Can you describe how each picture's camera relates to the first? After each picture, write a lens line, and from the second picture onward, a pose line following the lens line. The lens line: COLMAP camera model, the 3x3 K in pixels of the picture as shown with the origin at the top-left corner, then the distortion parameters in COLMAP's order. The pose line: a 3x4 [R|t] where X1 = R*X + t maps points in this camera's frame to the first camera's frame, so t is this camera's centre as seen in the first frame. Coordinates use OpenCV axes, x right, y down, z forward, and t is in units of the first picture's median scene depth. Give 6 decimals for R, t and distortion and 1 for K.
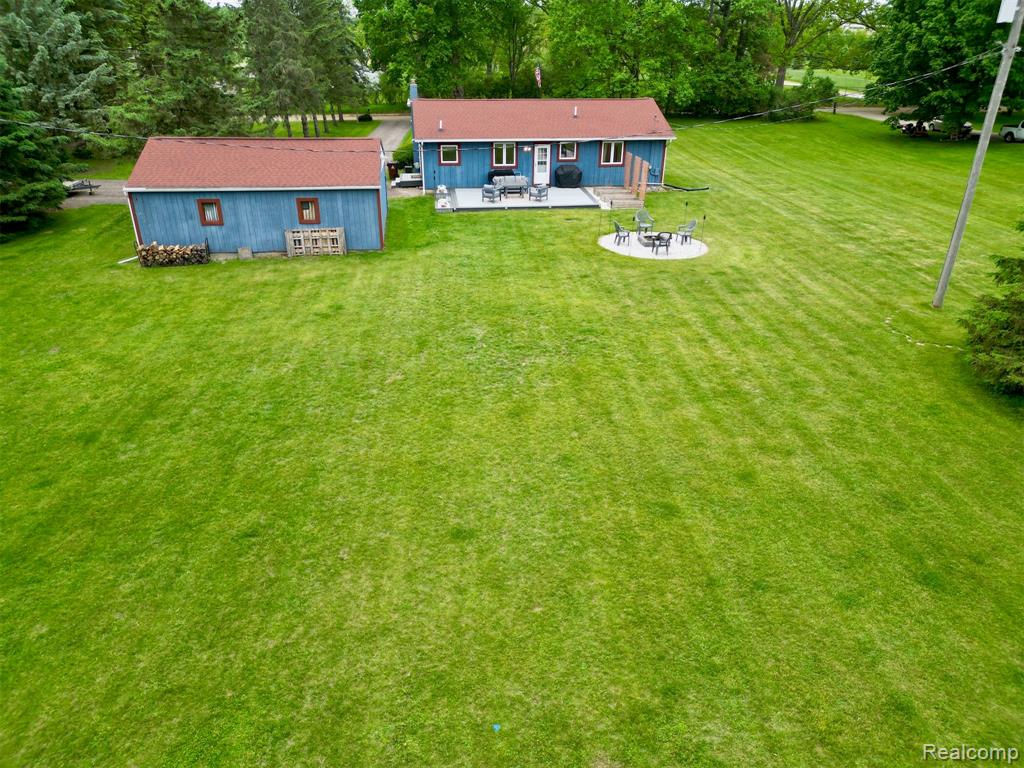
lens RADIAL K [[713.2, 0, 512.0], [0, 713.2, 384.0], [0, 0, 1]] dist [0.068415, -0.059514]
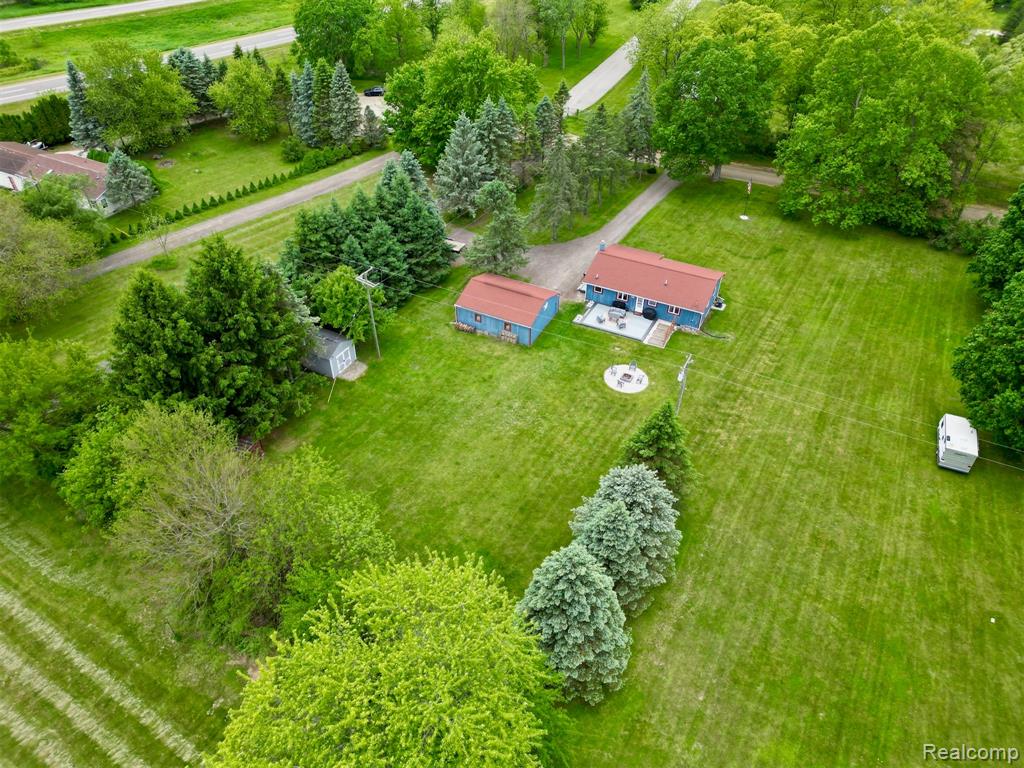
lens RADIAL K [[713.2, 0, 512.0], [0, 713.2, 384.0], [0, 0, 1]] dist [0.068415, -0.059514]
pose [[0.823993, 0.357355, -0.439698, 1.237063], [-0.248926, 0.925442, 0.285645, -1.007156], [0.508991, -0.125918, 0.851512, -1.647317]]
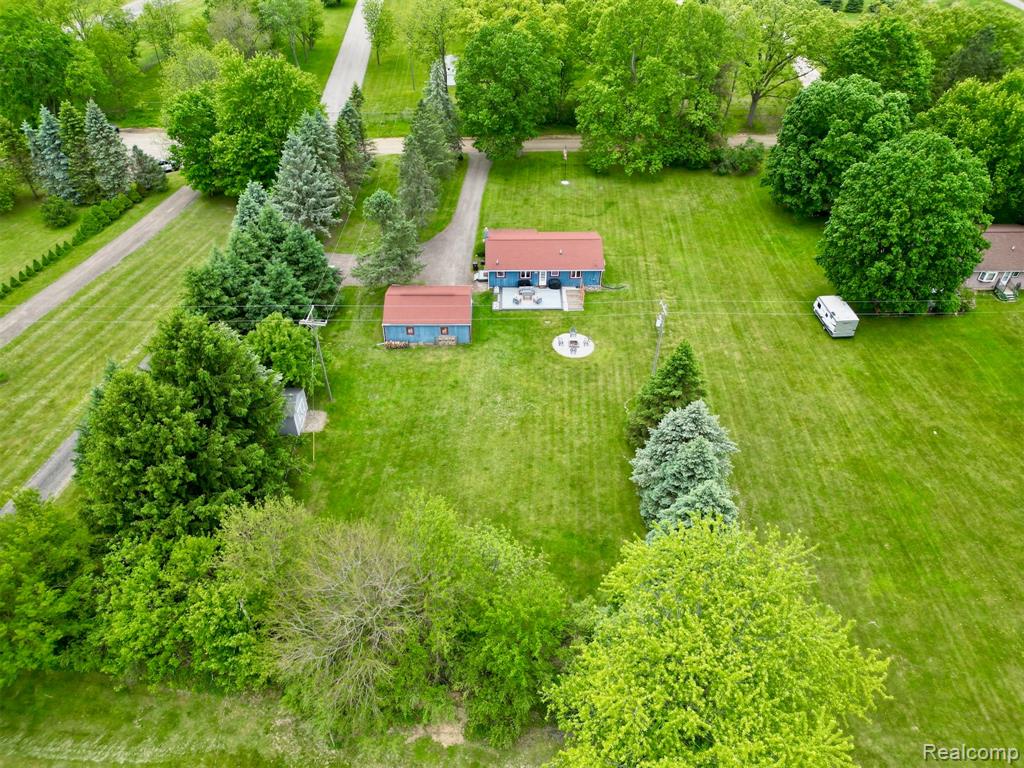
lens RADIAL K [[713.2, 0, 512.0], [0, 713.2, 384.0], [0, 0, 1]] dist [0.068415, -0.059514]
pose [[0.993424, 0.069155, -0.091253, 0.287196], [-0.045921, 0.970730, 0.235741, -0.852390], [0.104885, -0.230001, 0.967522, -2.017186]]
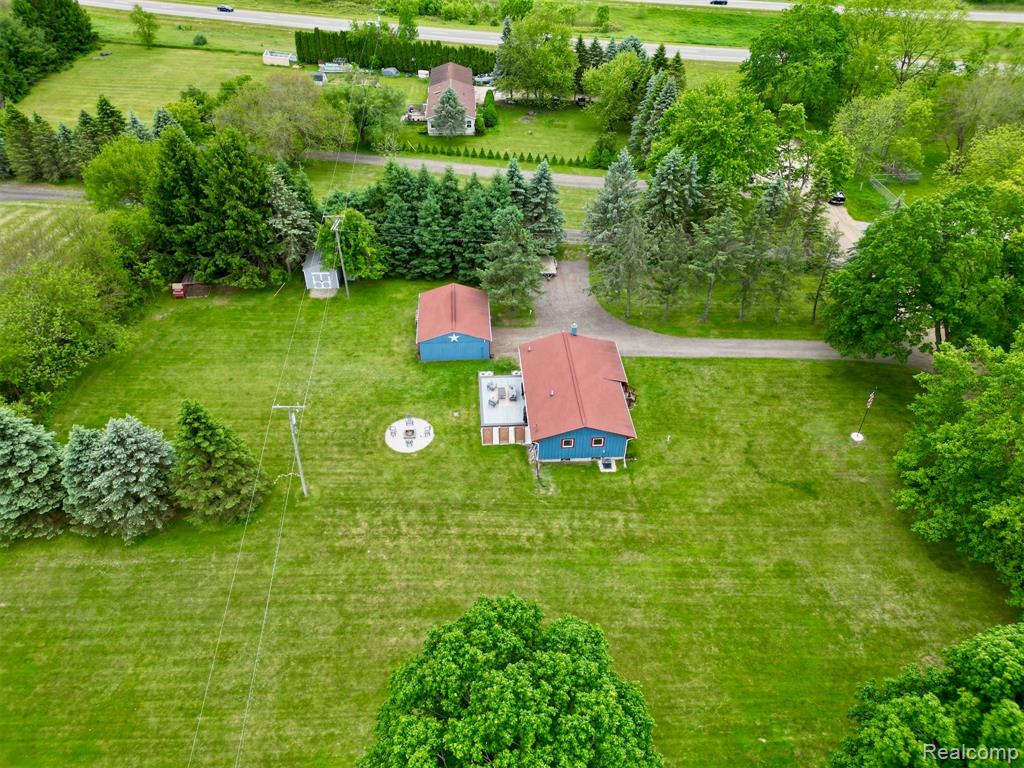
lens RADIAL K [[713.2, 0, 512.0], [0, 713.2, 384.0], [0, 0, 1]] dist [0.068415, -0.059514]
pose [[-0.061318, 0.626395, -0.777090, 2.350547], [-0.455697, 0.675107, 0.580147, -2.258240], [0.888020, 0.389691, 0.244050, 0.888710]]
